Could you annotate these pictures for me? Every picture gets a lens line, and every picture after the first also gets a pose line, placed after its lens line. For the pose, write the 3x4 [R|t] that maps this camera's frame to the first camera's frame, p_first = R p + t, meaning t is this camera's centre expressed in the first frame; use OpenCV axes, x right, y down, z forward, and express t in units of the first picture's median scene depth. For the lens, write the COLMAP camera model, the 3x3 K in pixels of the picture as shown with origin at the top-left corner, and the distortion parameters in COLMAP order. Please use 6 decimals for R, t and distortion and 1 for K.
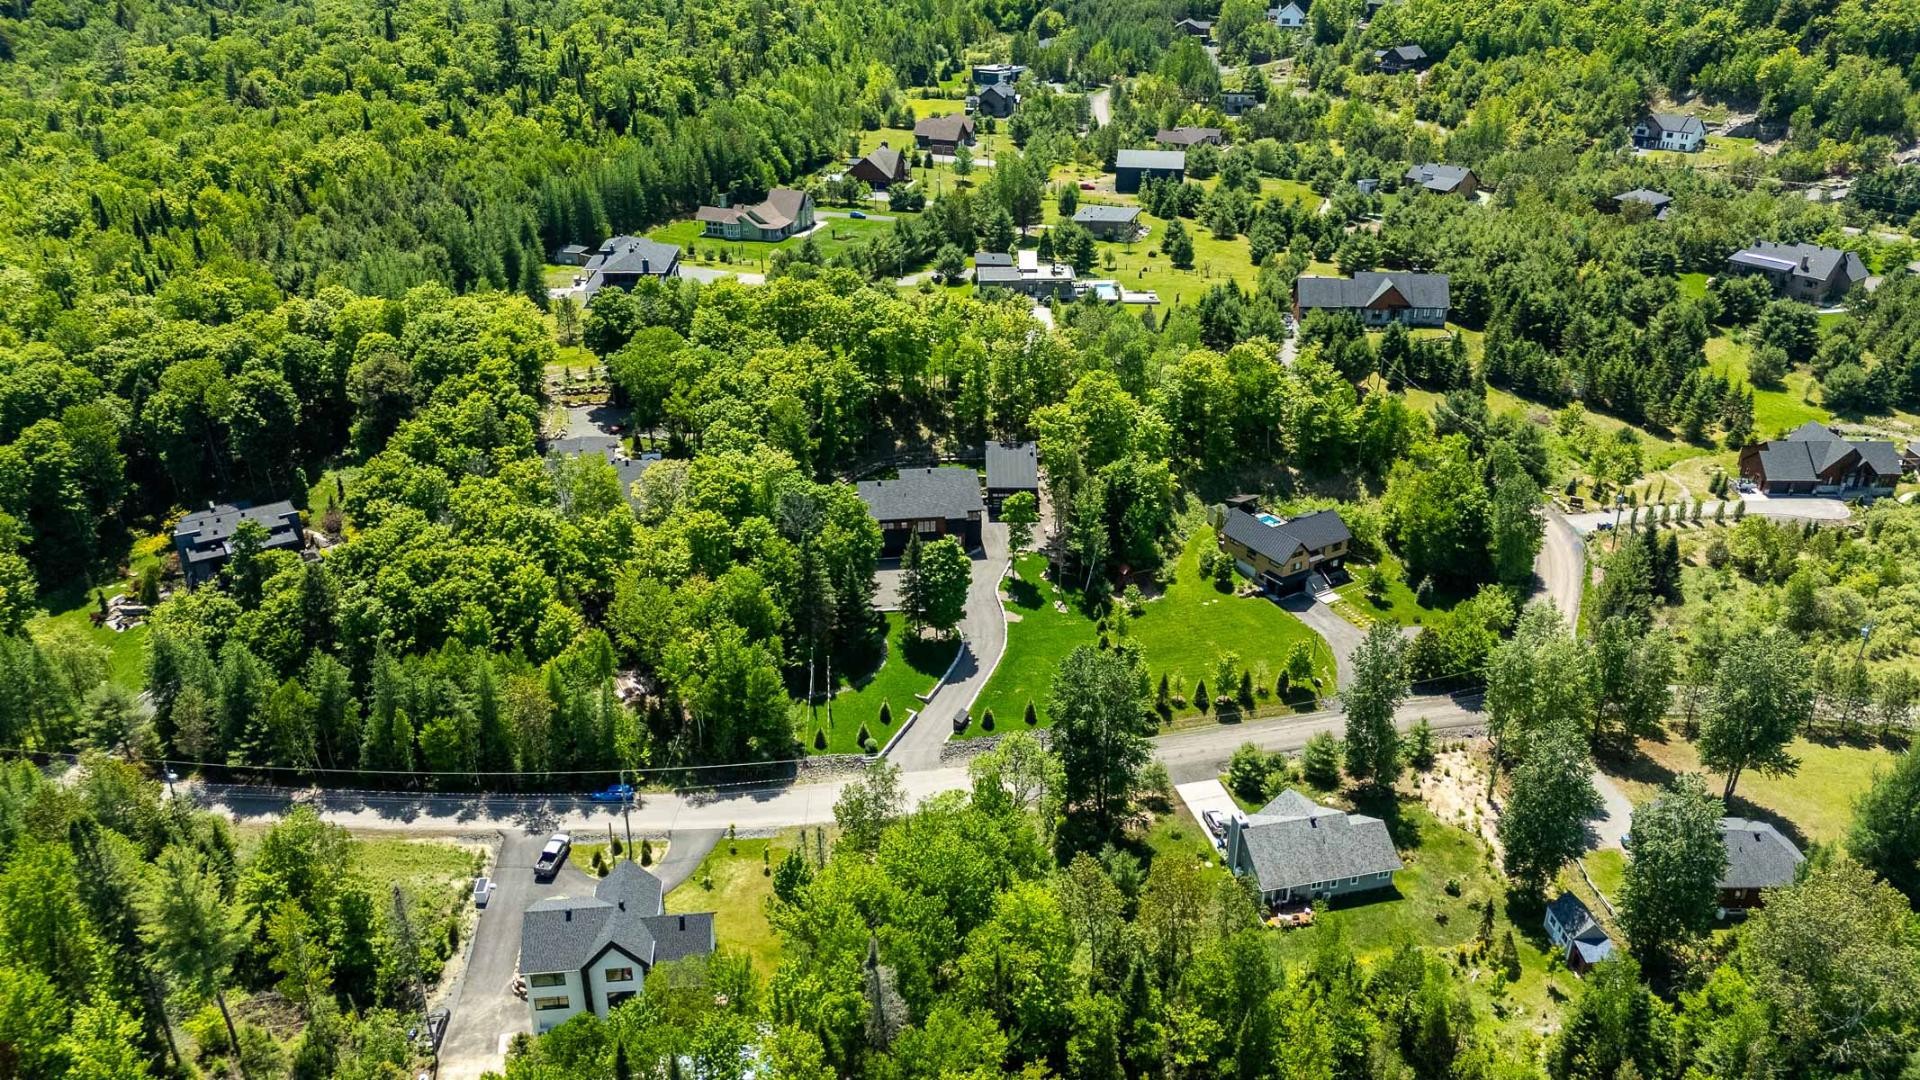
lens RADIAL K [[1415.6, 0, 960.0], [0, 1415.6, 540.0], [0, 0, 1]] dist [0.082380, -0.082956]
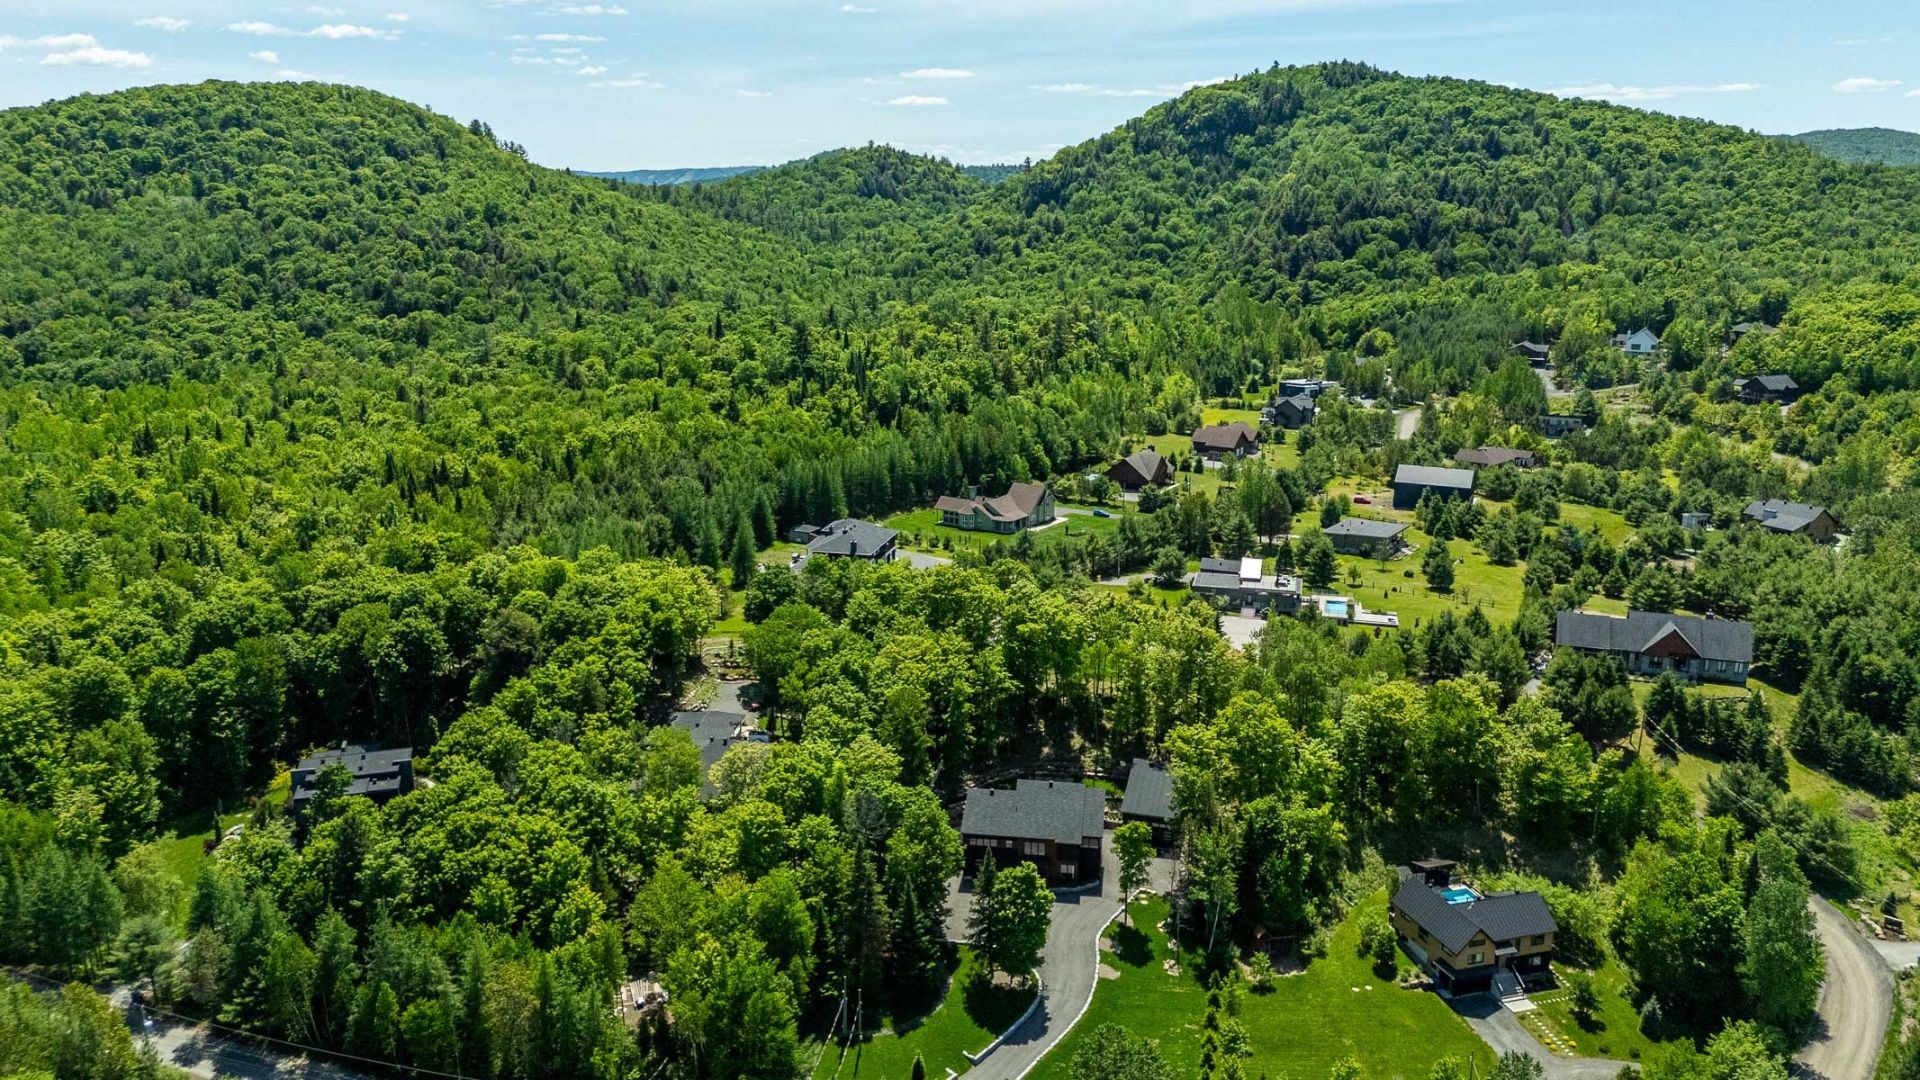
lens RADIAL K [[1415.7, 0, 960.0], [0, 1415.7, 540.0], [0, 0, 1]] dist [0.072601, -0.067319]
pose [[0.963960, 0.066159, -0.257692, 0.144406], [-0.118557, 0.973921, -0.193450, -0.020090], [0.238173, 0.217029, 0.946664, 0.107929]]
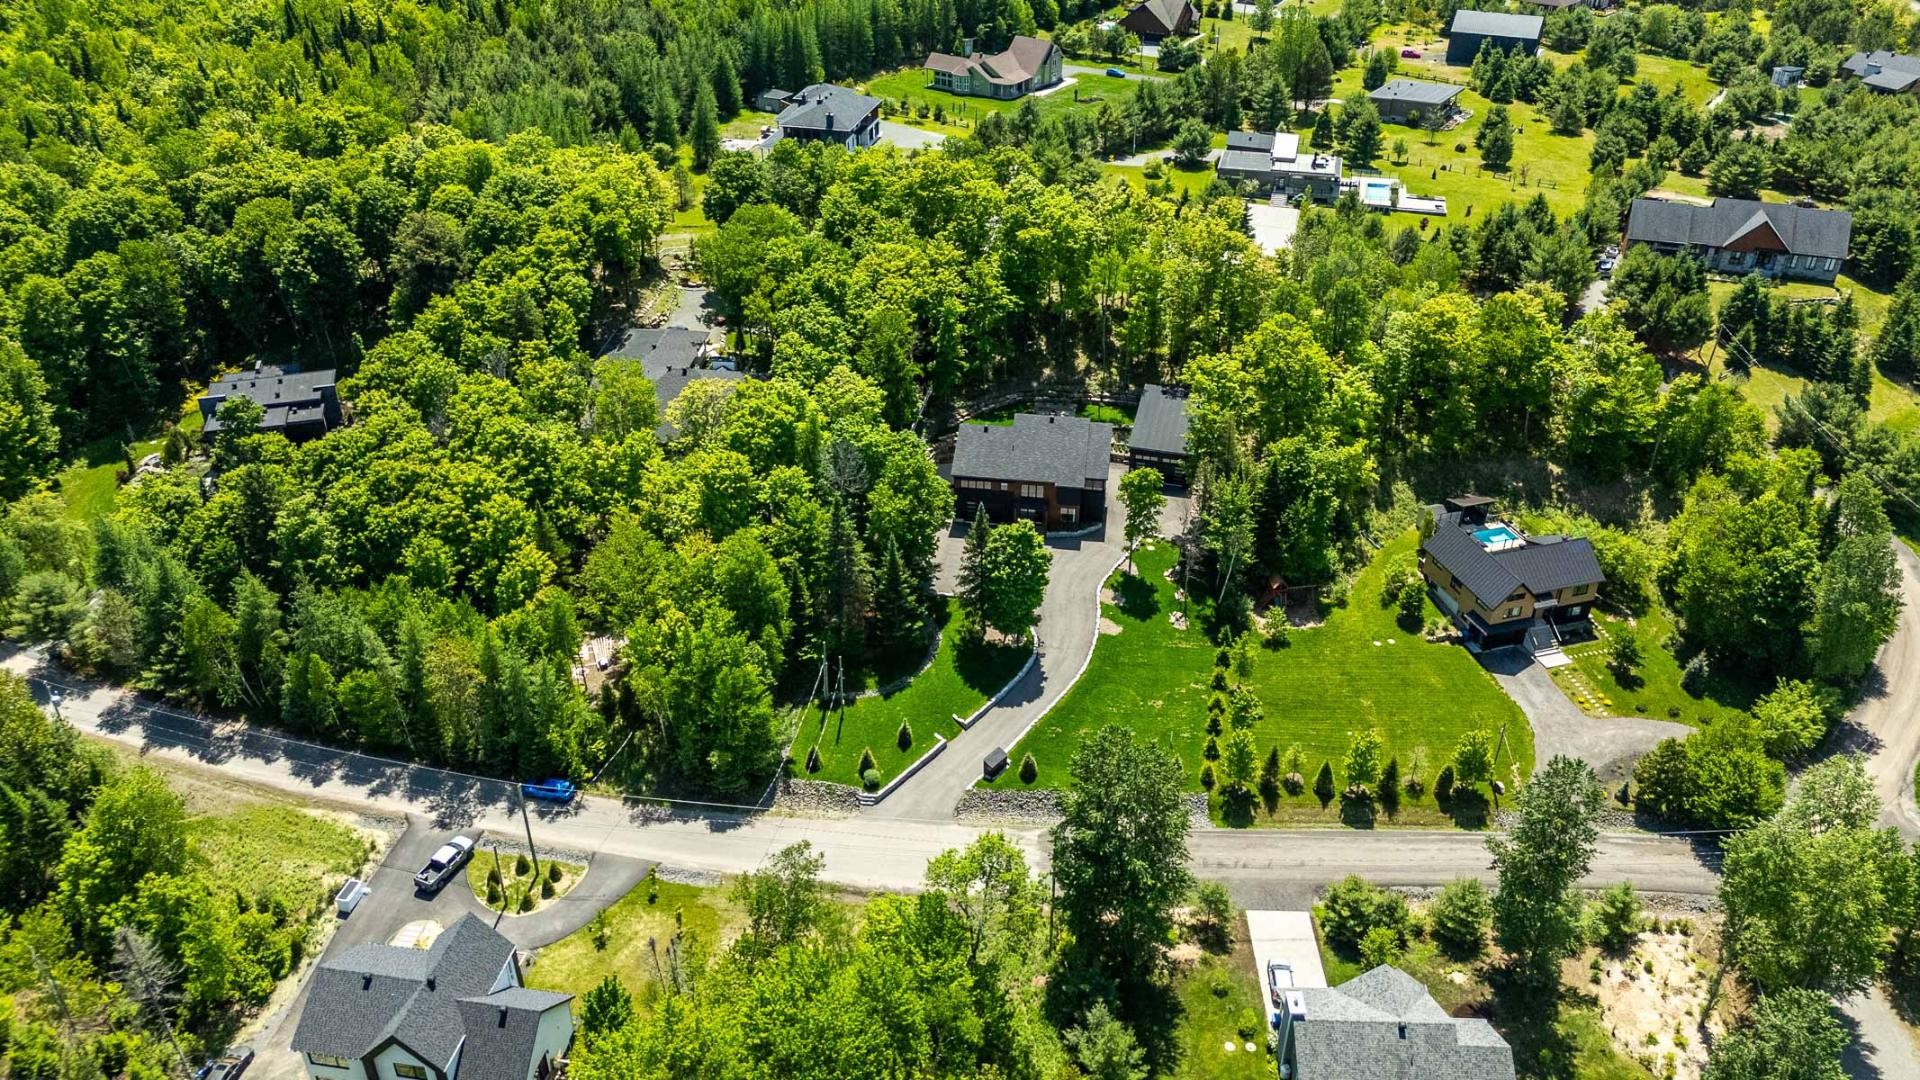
lens RADIAL K [[1415.6, 0, 960.0], [0, 1415.6, 540.0], [0, 0, 1]] dist [0.082380, -0.082956]
pose [[0.964357, 0.141027, -0.223890, 0.117861], [-0.117227, 0.986270, 0.116315, -0.069475], [0.237219, -0.085923, 0.967649, 0.210331]]
